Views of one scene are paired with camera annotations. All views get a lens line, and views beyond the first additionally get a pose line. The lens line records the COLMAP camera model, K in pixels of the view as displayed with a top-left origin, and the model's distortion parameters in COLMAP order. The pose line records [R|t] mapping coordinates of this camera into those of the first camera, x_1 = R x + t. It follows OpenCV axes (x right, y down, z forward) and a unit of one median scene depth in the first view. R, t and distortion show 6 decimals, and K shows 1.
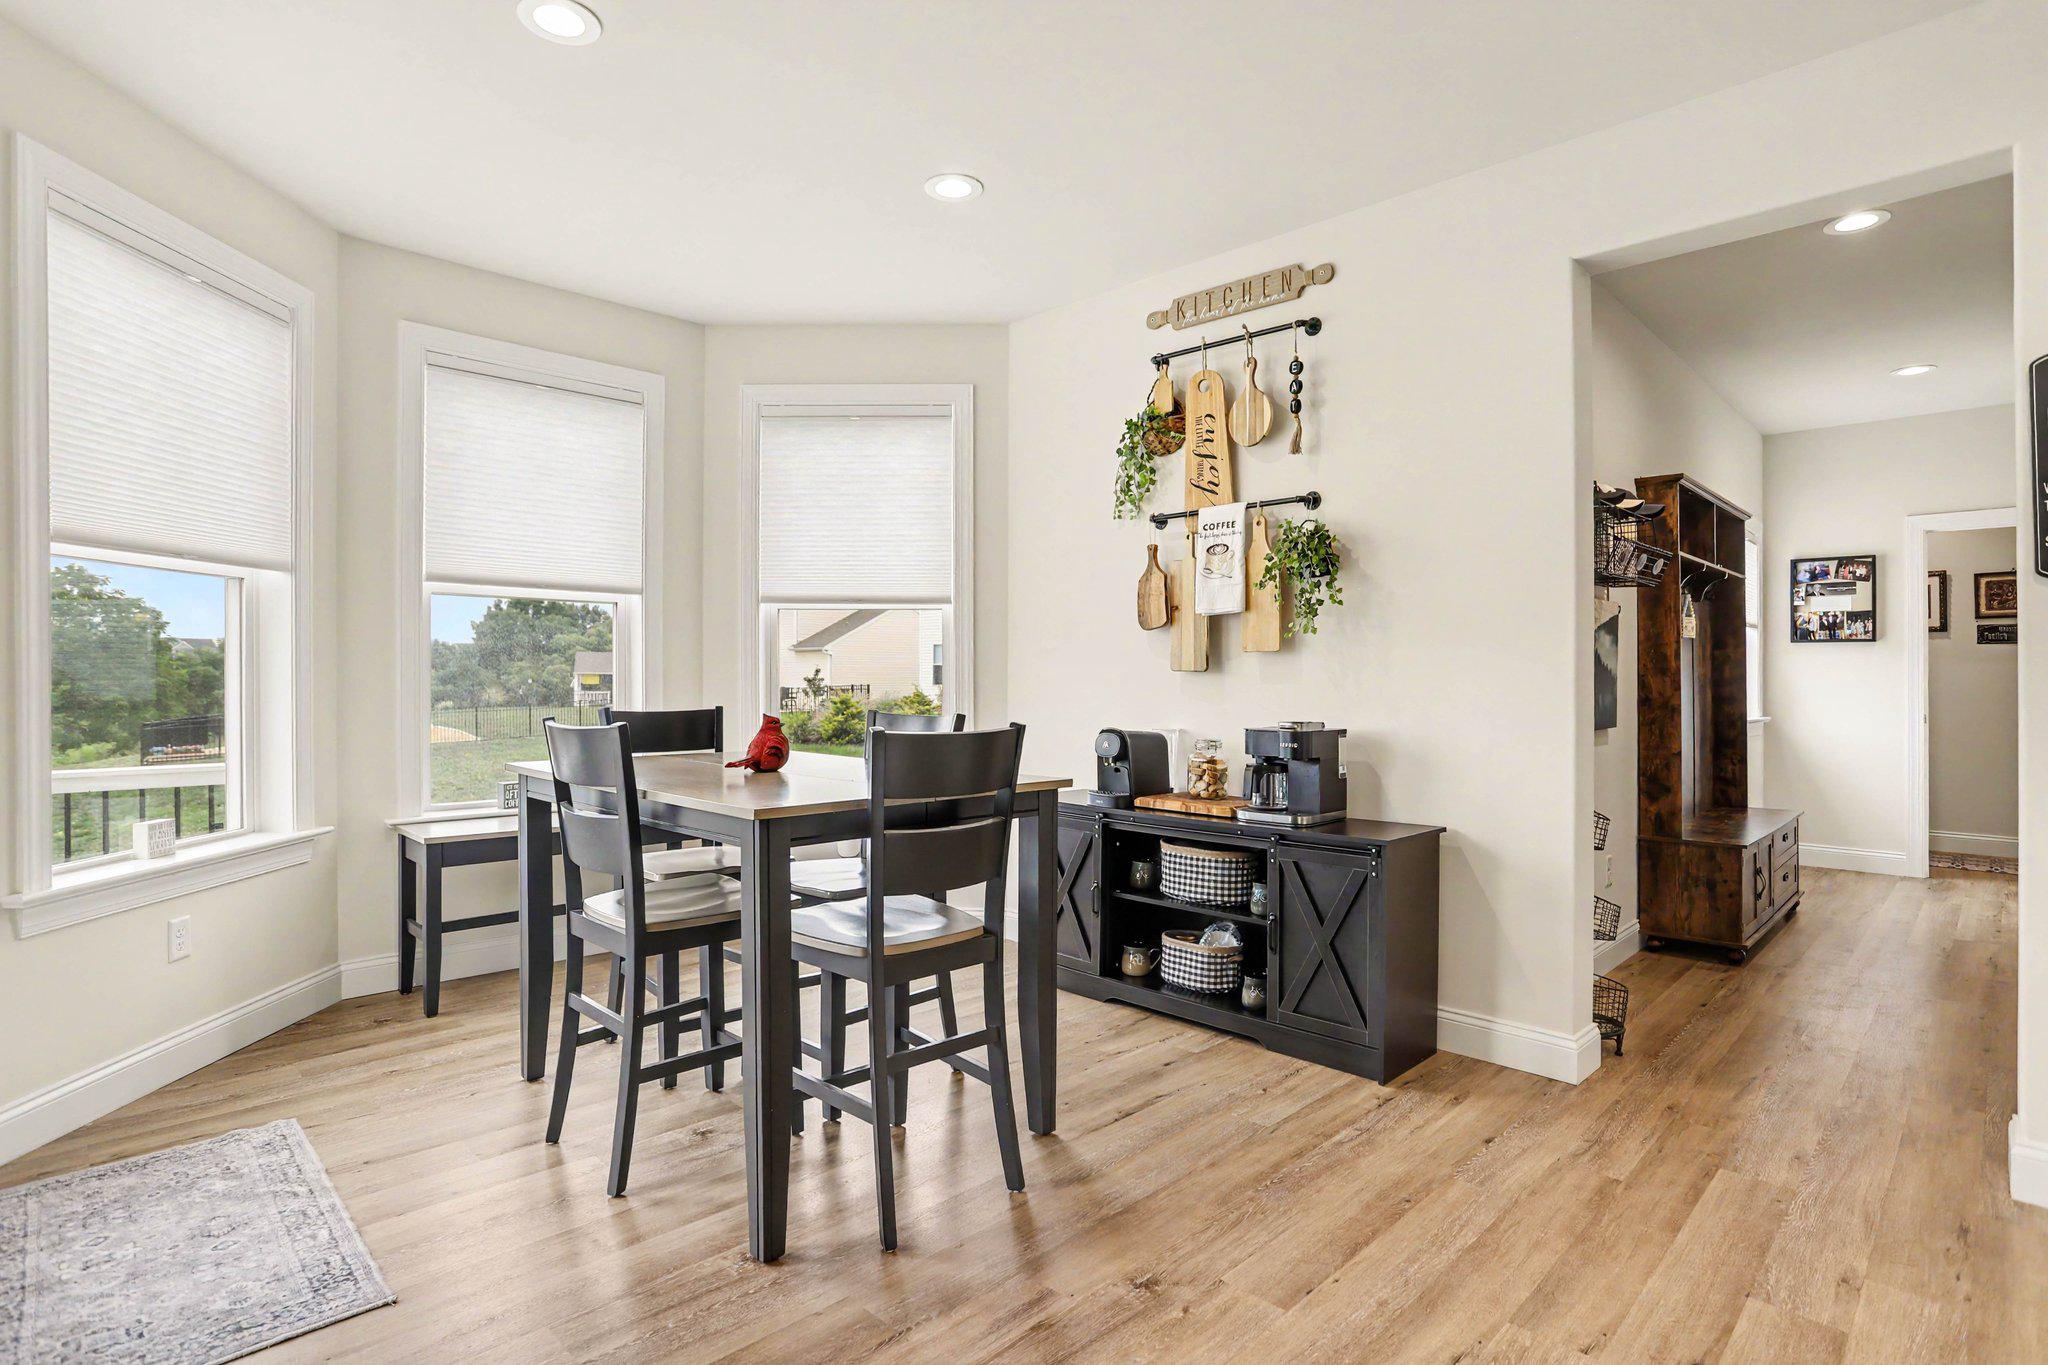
lens RADIAL K [[1018.0, 0, 1016.4], [0, 1018.0, 671.8], [0, 0, 1]] dist [-0.013194, 0.002286]
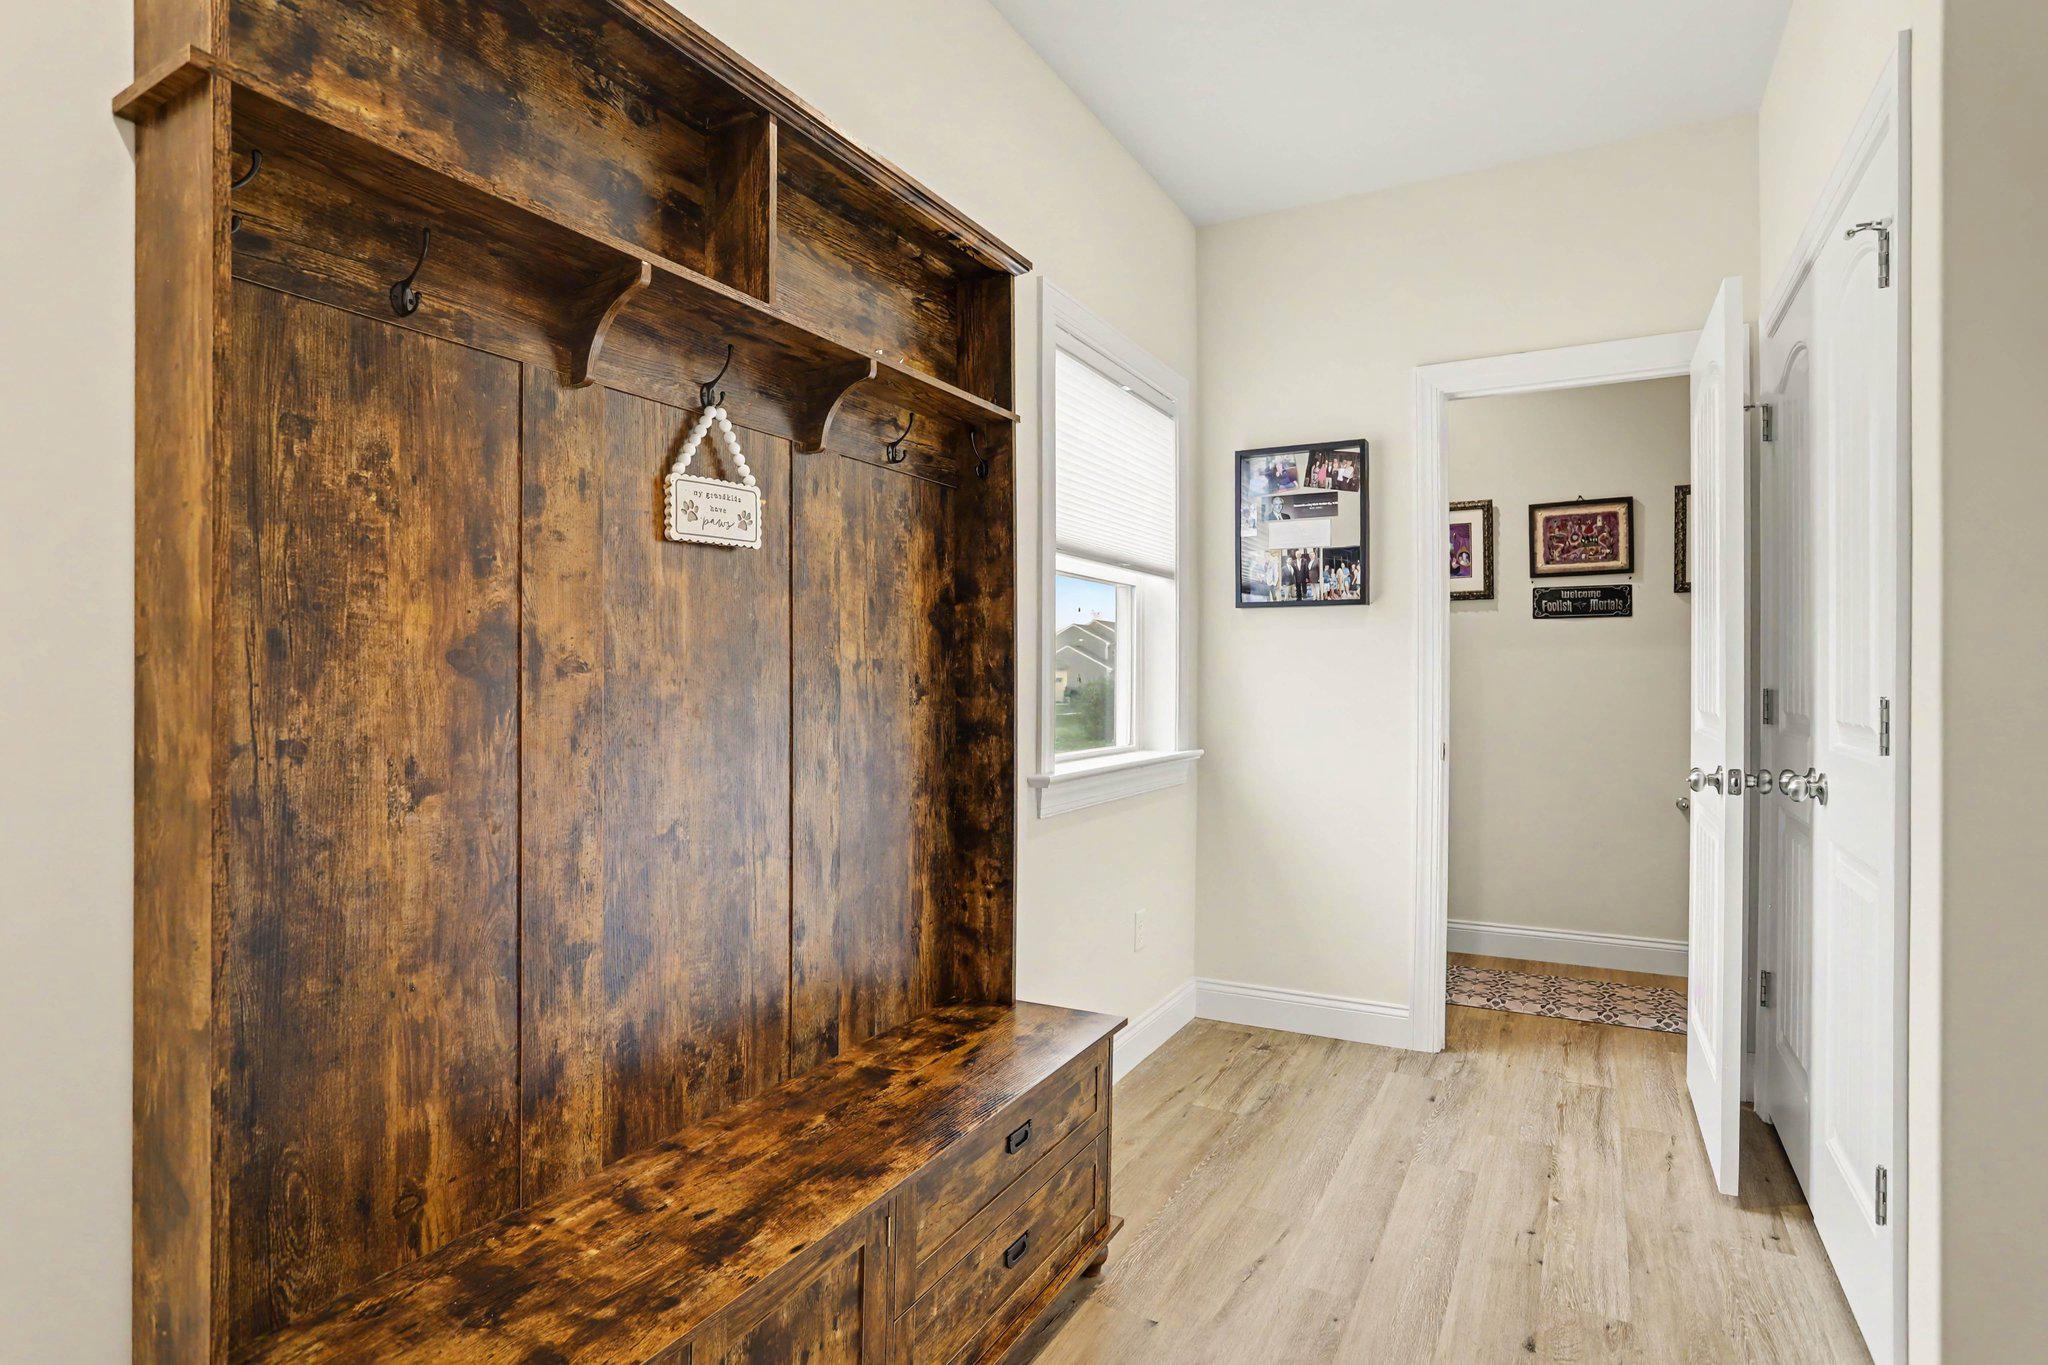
lens RADIAL K [[1018.0, 0, 1021.1], [0, 1018.0, 686.5], [0, 0, 1]] dist [-0.013194, 0.002286]
pose [[0.962473, -0.002911, 0.271361, 0.532178], [-0.000947, 0.999900, 0.014087, 0.005593], [-0.271375, -0.013816, 0.962374, 0.535789]]
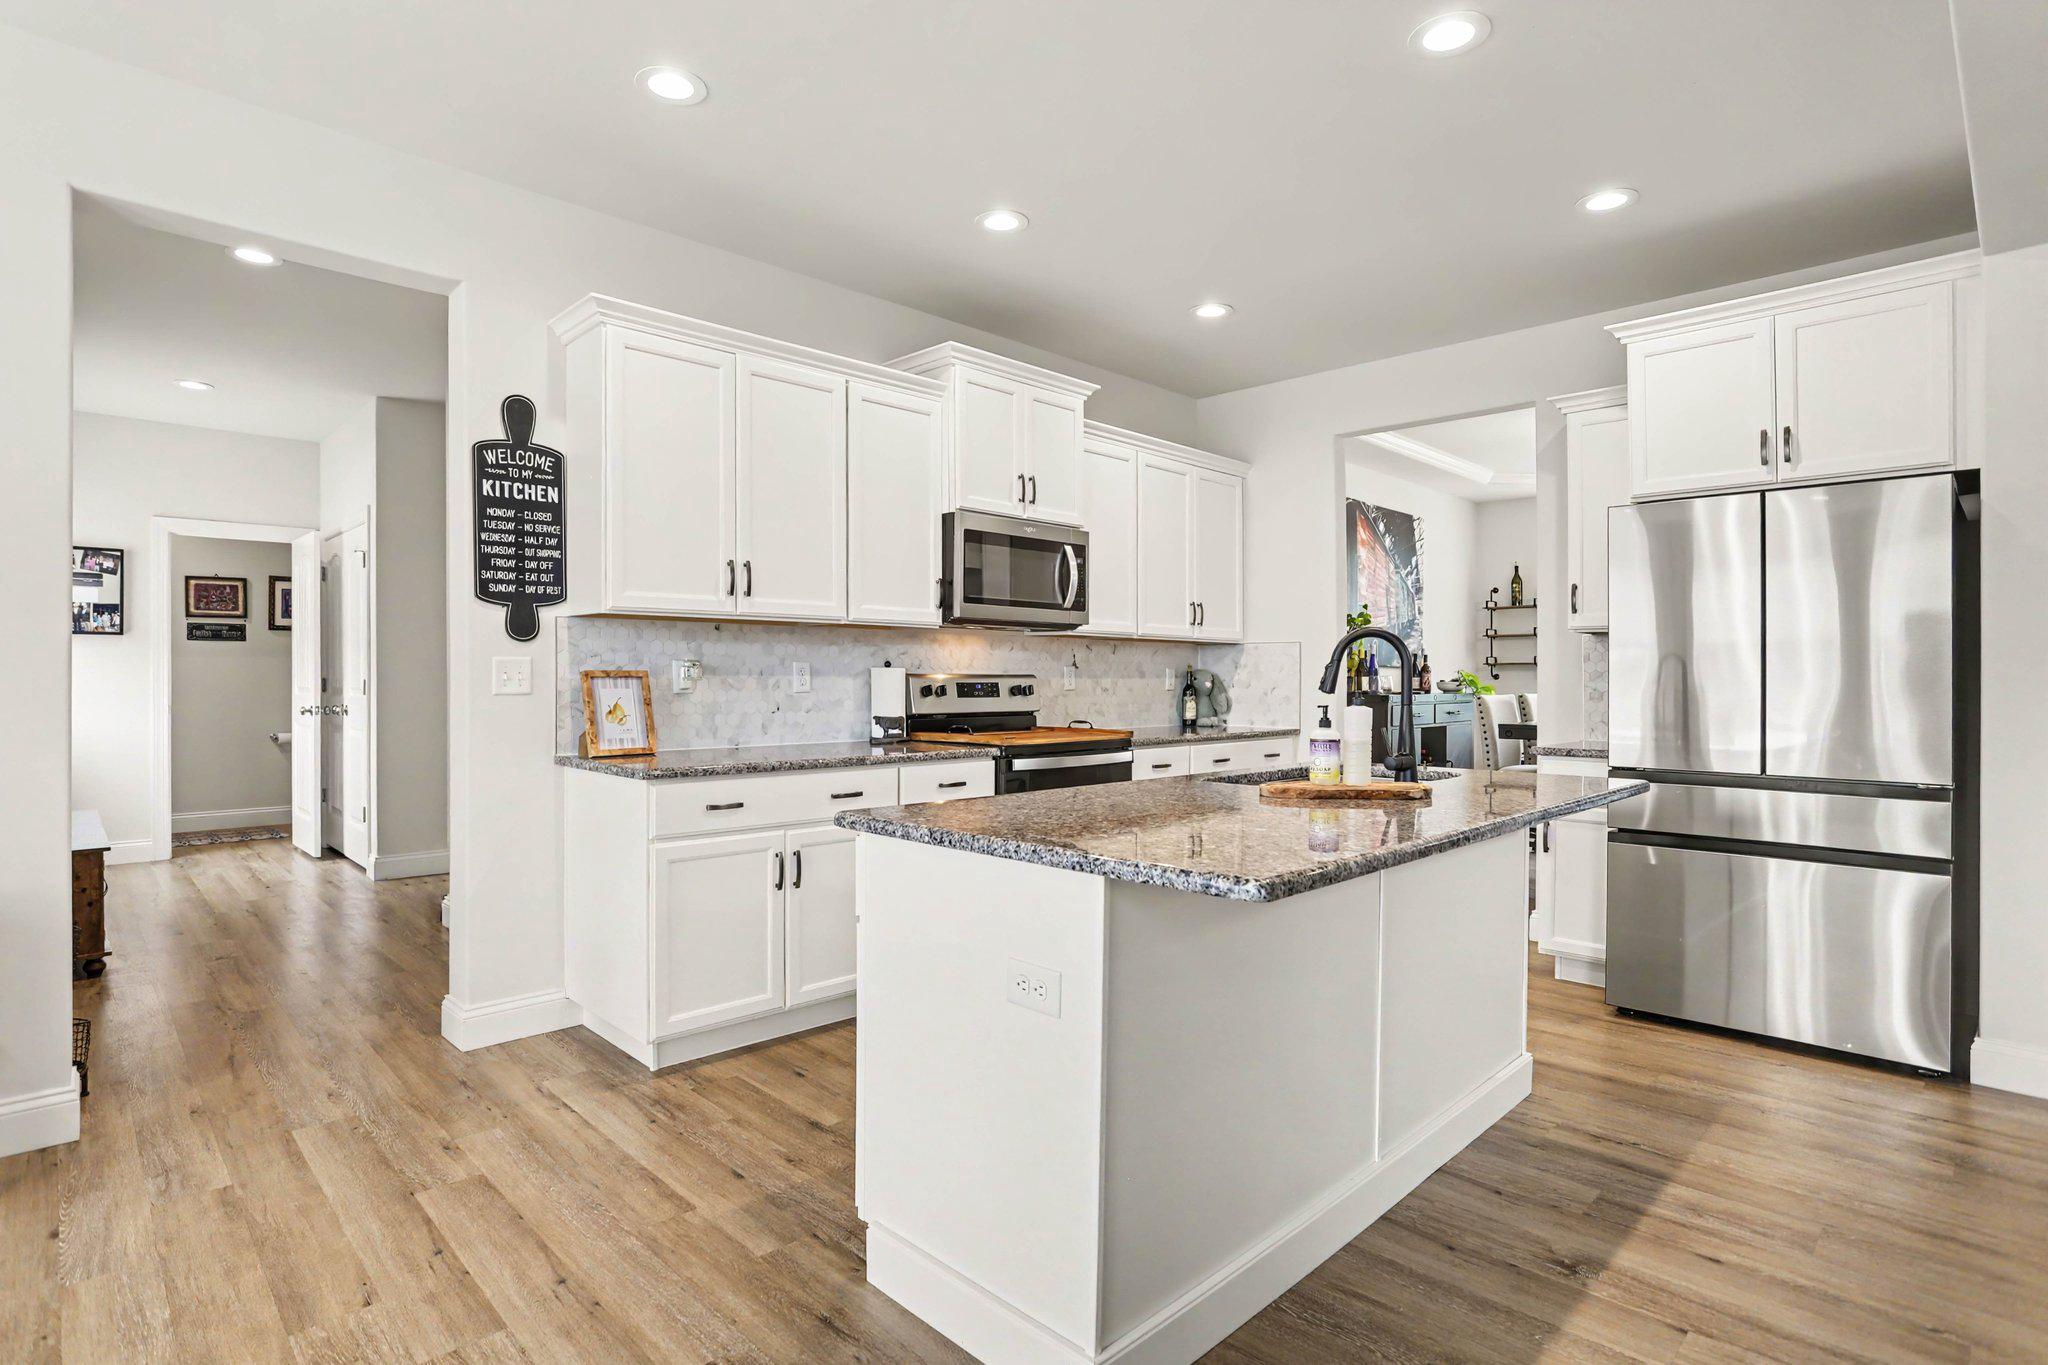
lens RADIAL K [[1018.0, 0, 1018.0], [0, 1018.0, 667.2], [0, 0, 1]] dist [-0.013194, 0.002286]
pose [[0.008199, 0.003642, 0.999960, -0.152331], [-0.006692, 0.999971, -0.003587, -0.000114], [-0.999944, -0.006663, 0.008223, 0.094133]]
